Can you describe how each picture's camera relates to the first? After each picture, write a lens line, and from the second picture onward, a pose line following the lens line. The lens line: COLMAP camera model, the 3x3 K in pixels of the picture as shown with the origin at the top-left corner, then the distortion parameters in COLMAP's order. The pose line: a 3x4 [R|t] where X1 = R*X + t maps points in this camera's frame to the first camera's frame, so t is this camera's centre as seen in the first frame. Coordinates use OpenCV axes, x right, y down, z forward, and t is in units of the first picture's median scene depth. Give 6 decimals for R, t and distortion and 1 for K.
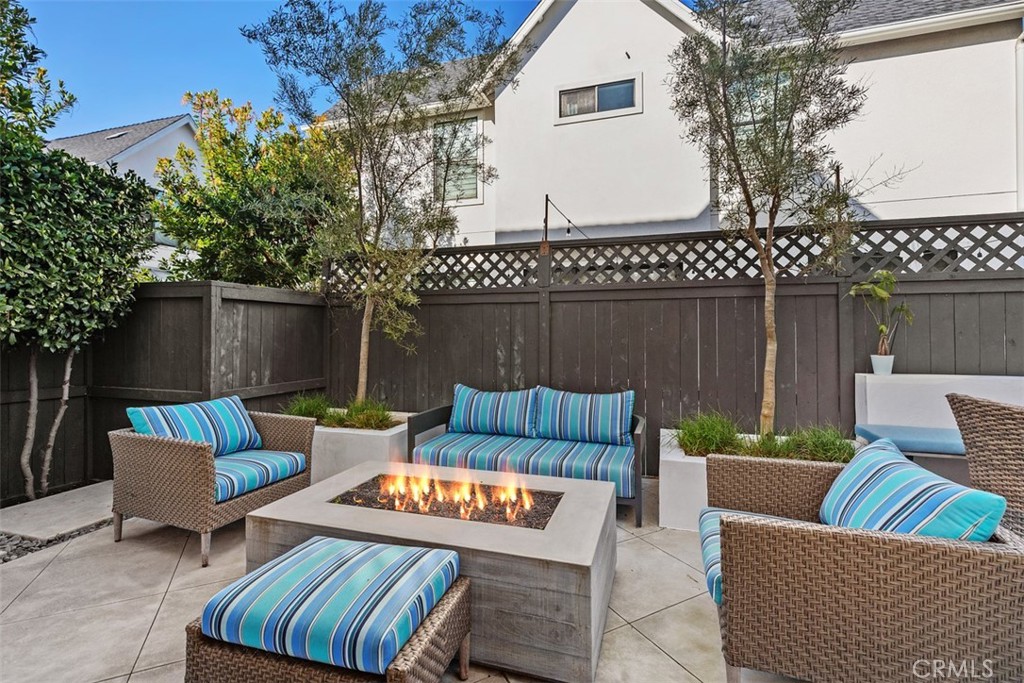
lens RADIAL K [[456.5, 0, 538.6], [0, 456.5, 336.6], [0, 0, 1]] dist [-0.000923, 0.000004]
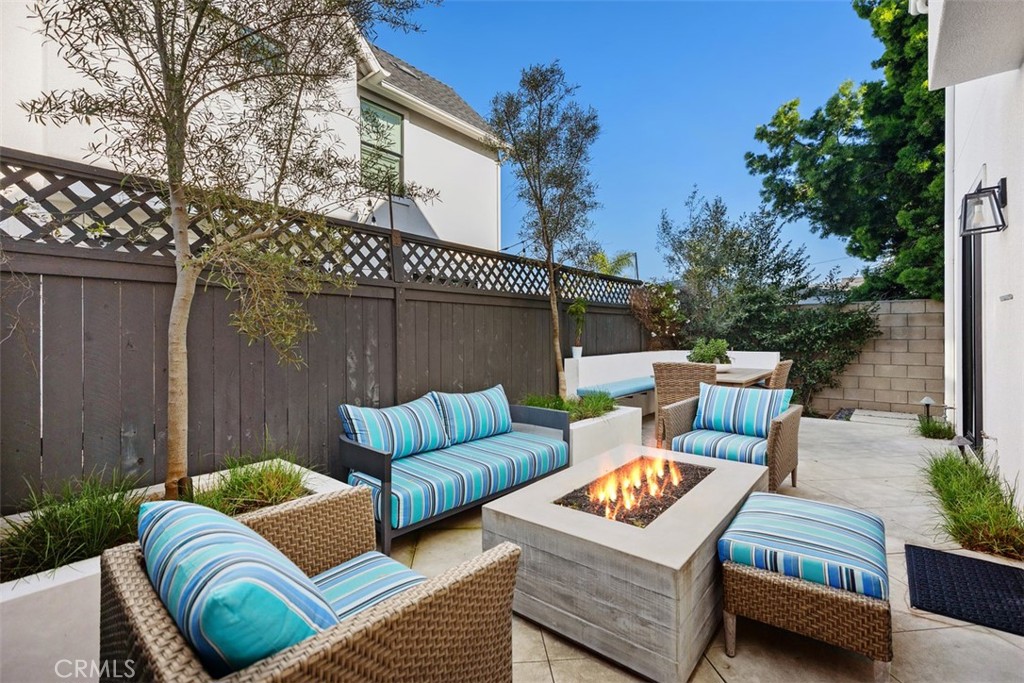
lens RADIAL K [[456.5, 0, 538.6], [0, 456.5, 336.6], [0, 0, 1]] dist [-0.000923, 0.000004]
pose [[0.369258, -0.017458, 0.929163, -0.715568], [-0.013177, 0.999625, 0.024019, -0.029200], [-0.929234, -0.021113, 0.368889, 0.421661]]
